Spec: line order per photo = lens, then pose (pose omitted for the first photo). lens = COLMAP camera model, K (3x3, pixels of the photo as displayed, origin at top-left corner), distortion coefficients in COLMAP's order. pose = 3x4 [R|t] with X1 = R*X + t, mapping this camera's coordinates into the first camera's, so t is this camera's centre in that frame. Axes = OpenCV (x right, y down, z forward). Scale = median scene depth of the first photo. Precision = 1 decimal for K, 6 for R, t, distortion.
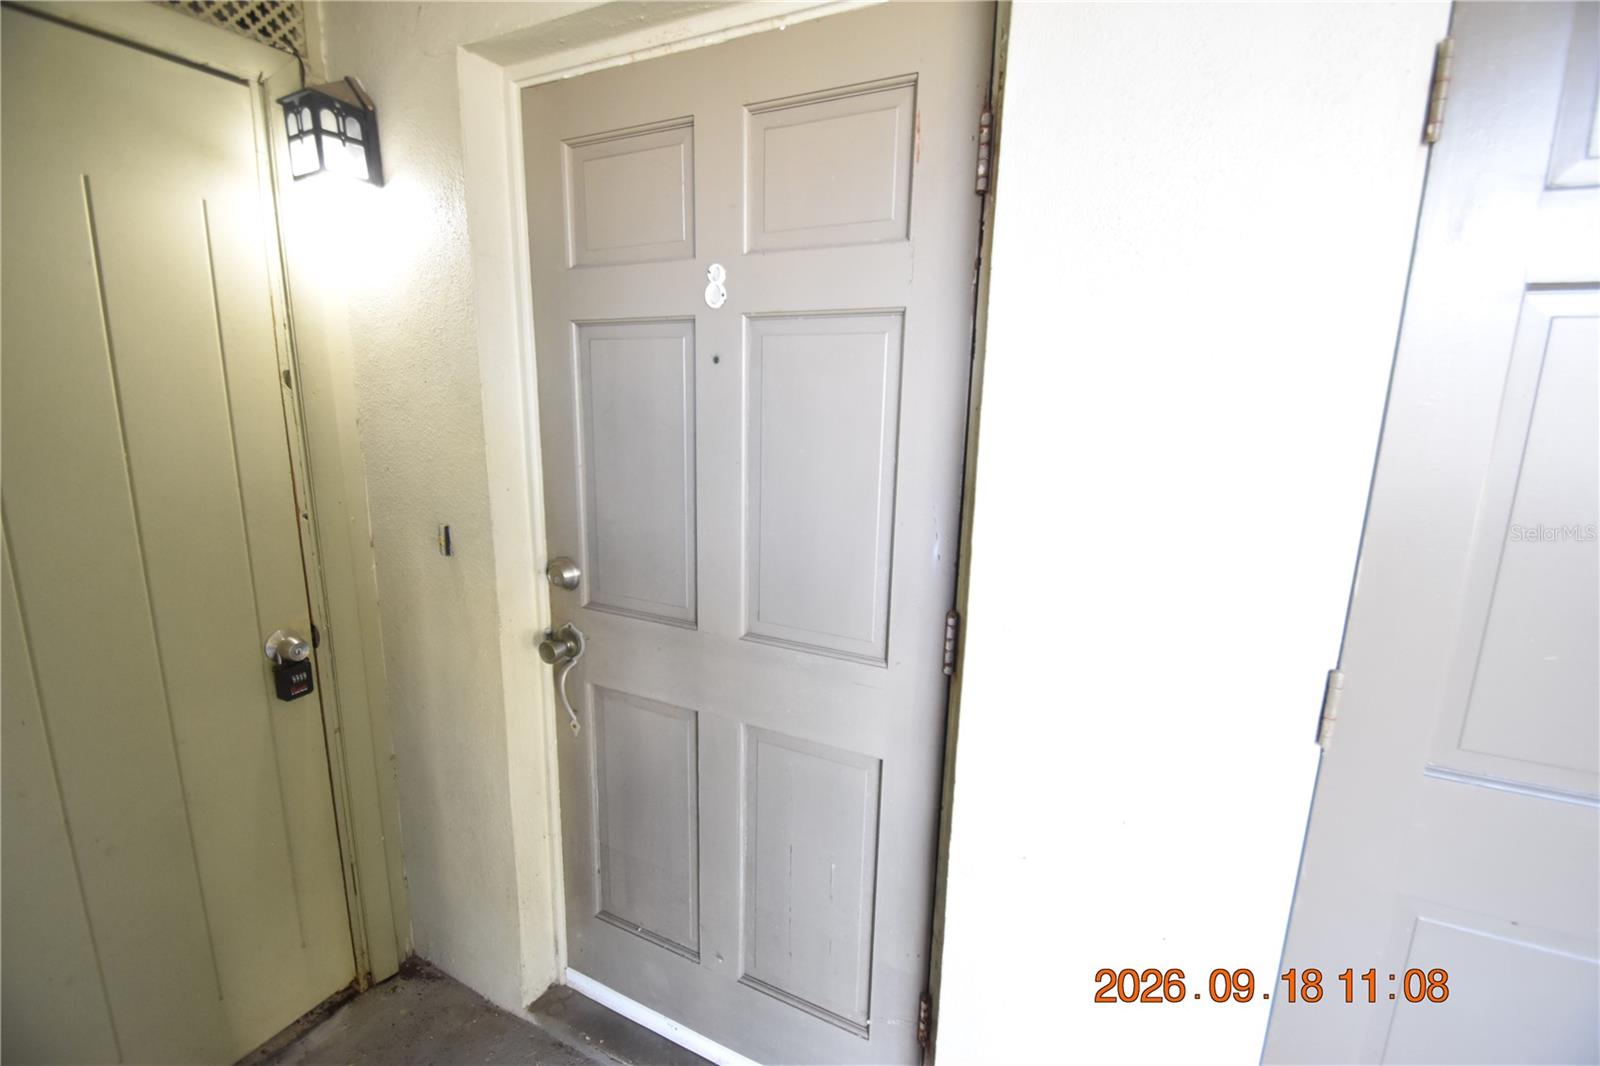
lens RADIAL K [[699.1, 0, 791.9], [0, 699.1, 541.2], [0, 0, 1]] dist [0.018766, -0.020170]
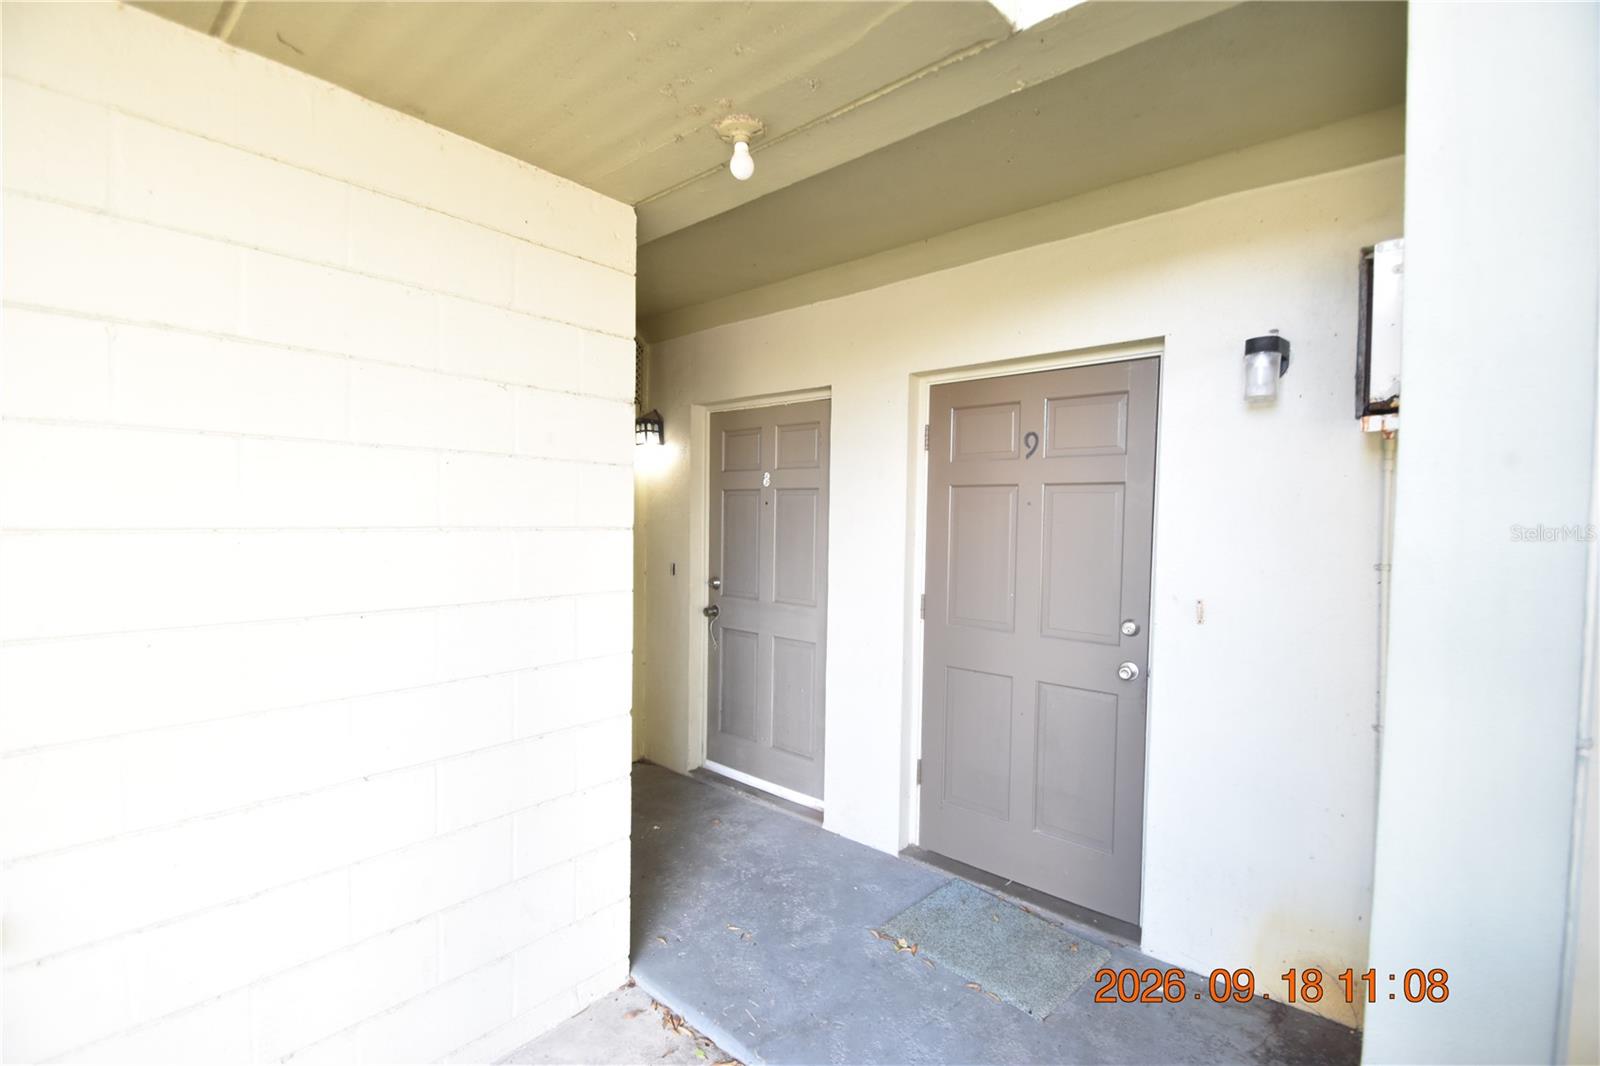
lens RADIAL K [[699.1, 0, 791.9], [0, 699.1, 541.2], [0, 0, 1]] dist [0.018766, -0.020170]
pose [[0.970275, 0.004562, -0.241962, 0.585347], [-0.046423, 0.984763, -0.167591, 0.318086], [0.237511, 0.173842, 0.955703, -1.450355]]
